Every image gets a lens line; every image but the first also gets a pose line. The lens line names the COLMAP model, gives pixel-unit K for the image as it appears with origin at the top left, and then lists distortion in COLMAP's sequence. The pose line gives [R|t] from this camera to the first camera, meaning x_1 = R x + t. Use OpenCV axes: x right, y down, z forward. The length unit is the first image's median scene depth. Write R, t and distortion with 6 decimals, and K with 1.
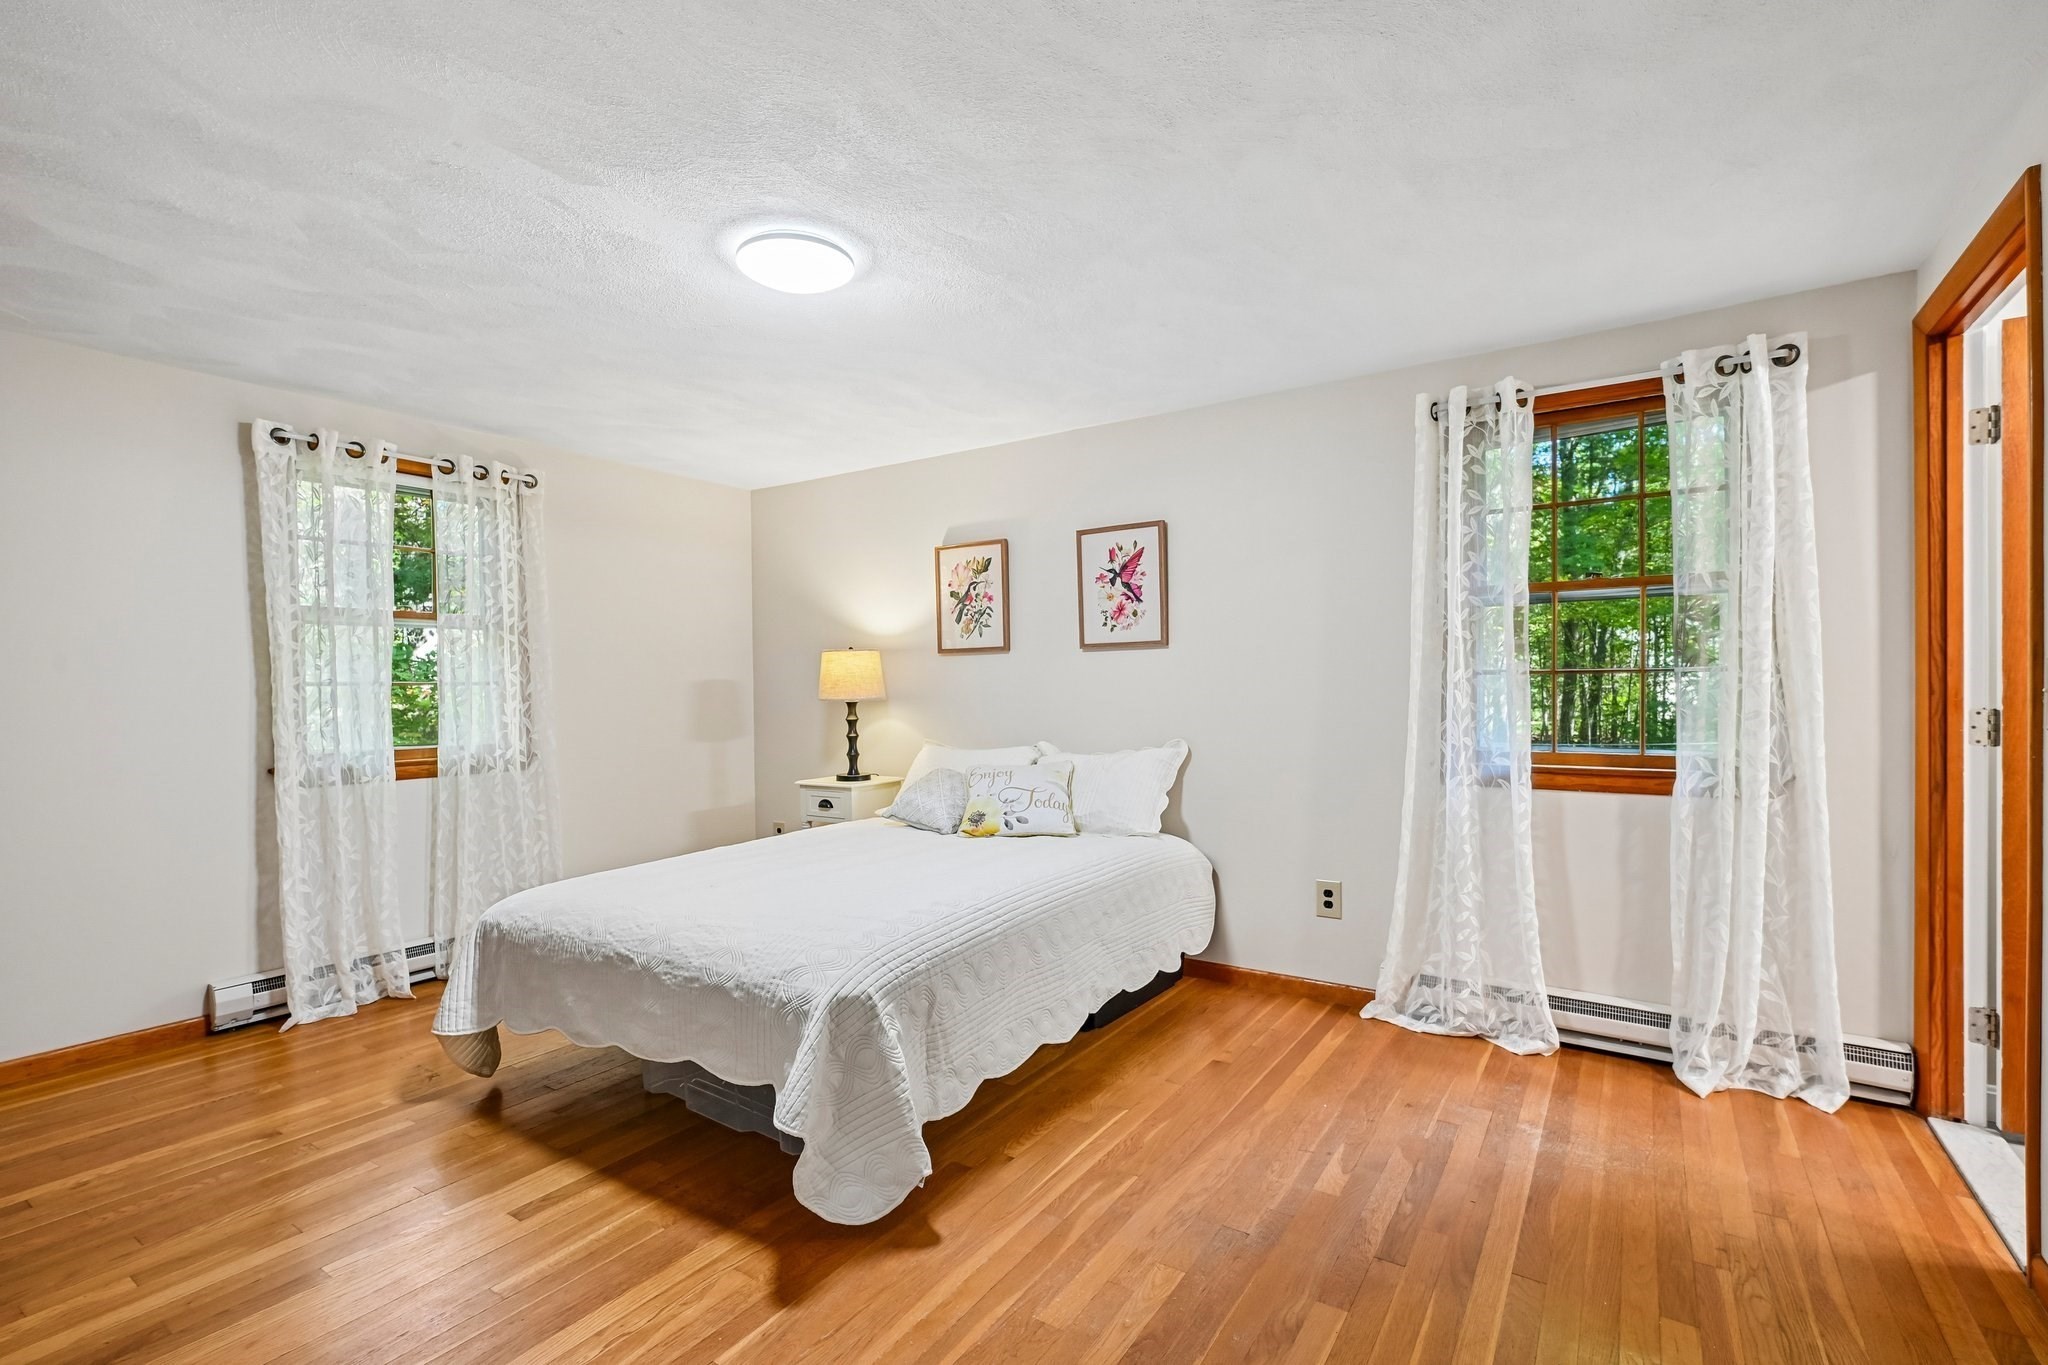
lens RADIAL K [[919.8, 0, 1033.5], [0, 919.8, 699.3], [0, 0, 1]] dist [-0.000548, 0.000057]
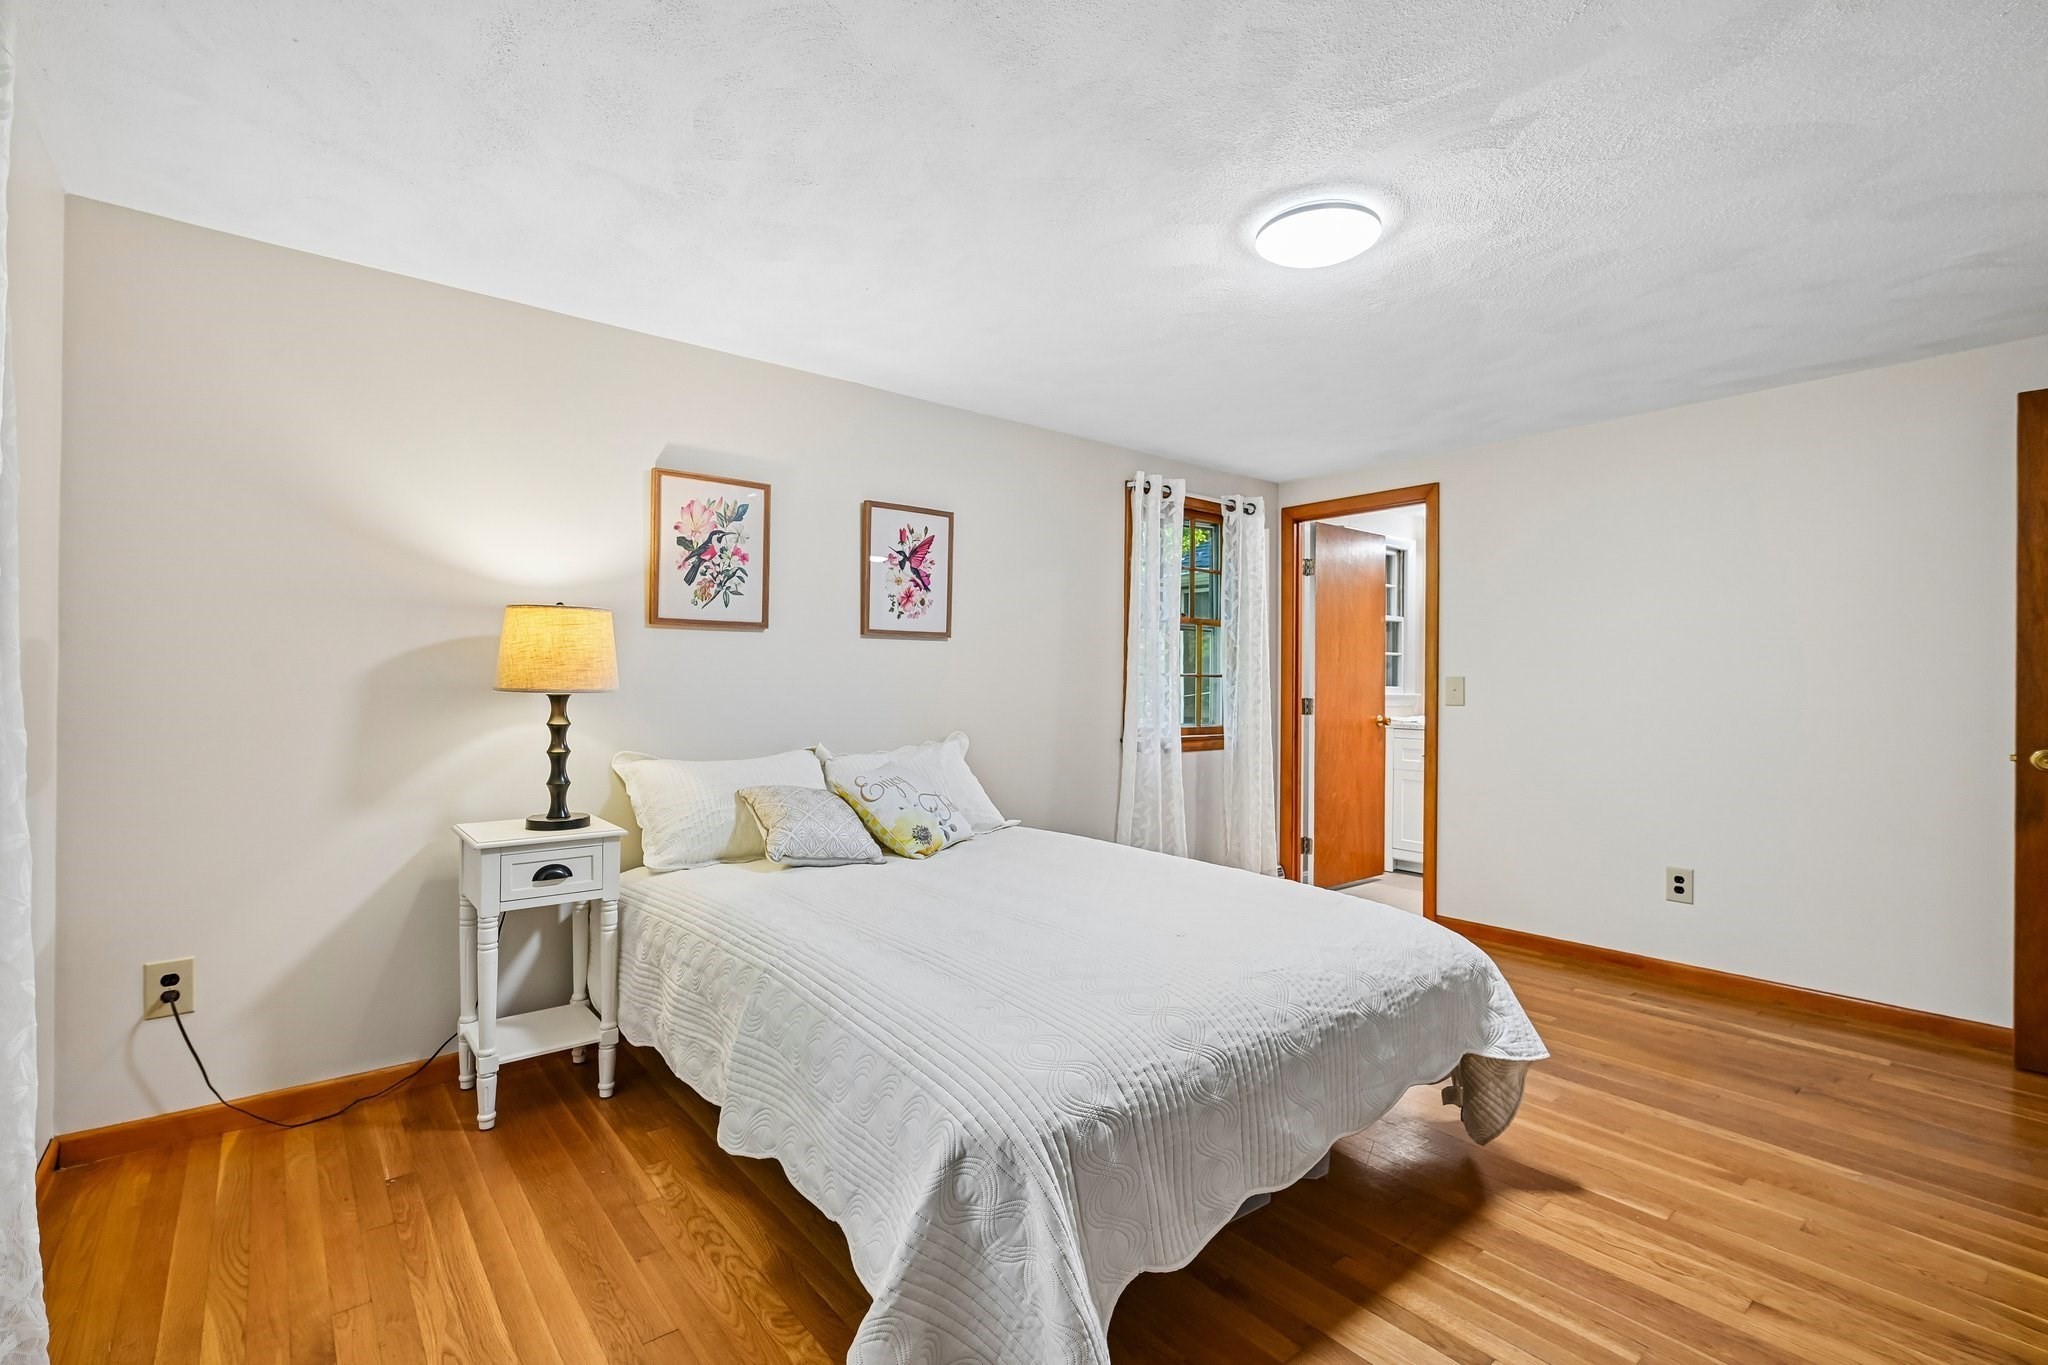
lens RADIAL K [[916.7, 0, 1023.5], [0, 916.7, 679.1], [0, 0, 1]] dist [0.002058, 0.000381]
pose [[0.305045, 0.016974, 0.952187, -0.756980], [-0.001465, 0.999848, -0.017354, 0.003045], [-0.952337, 0.003898, 0.305024, 0.604174]]
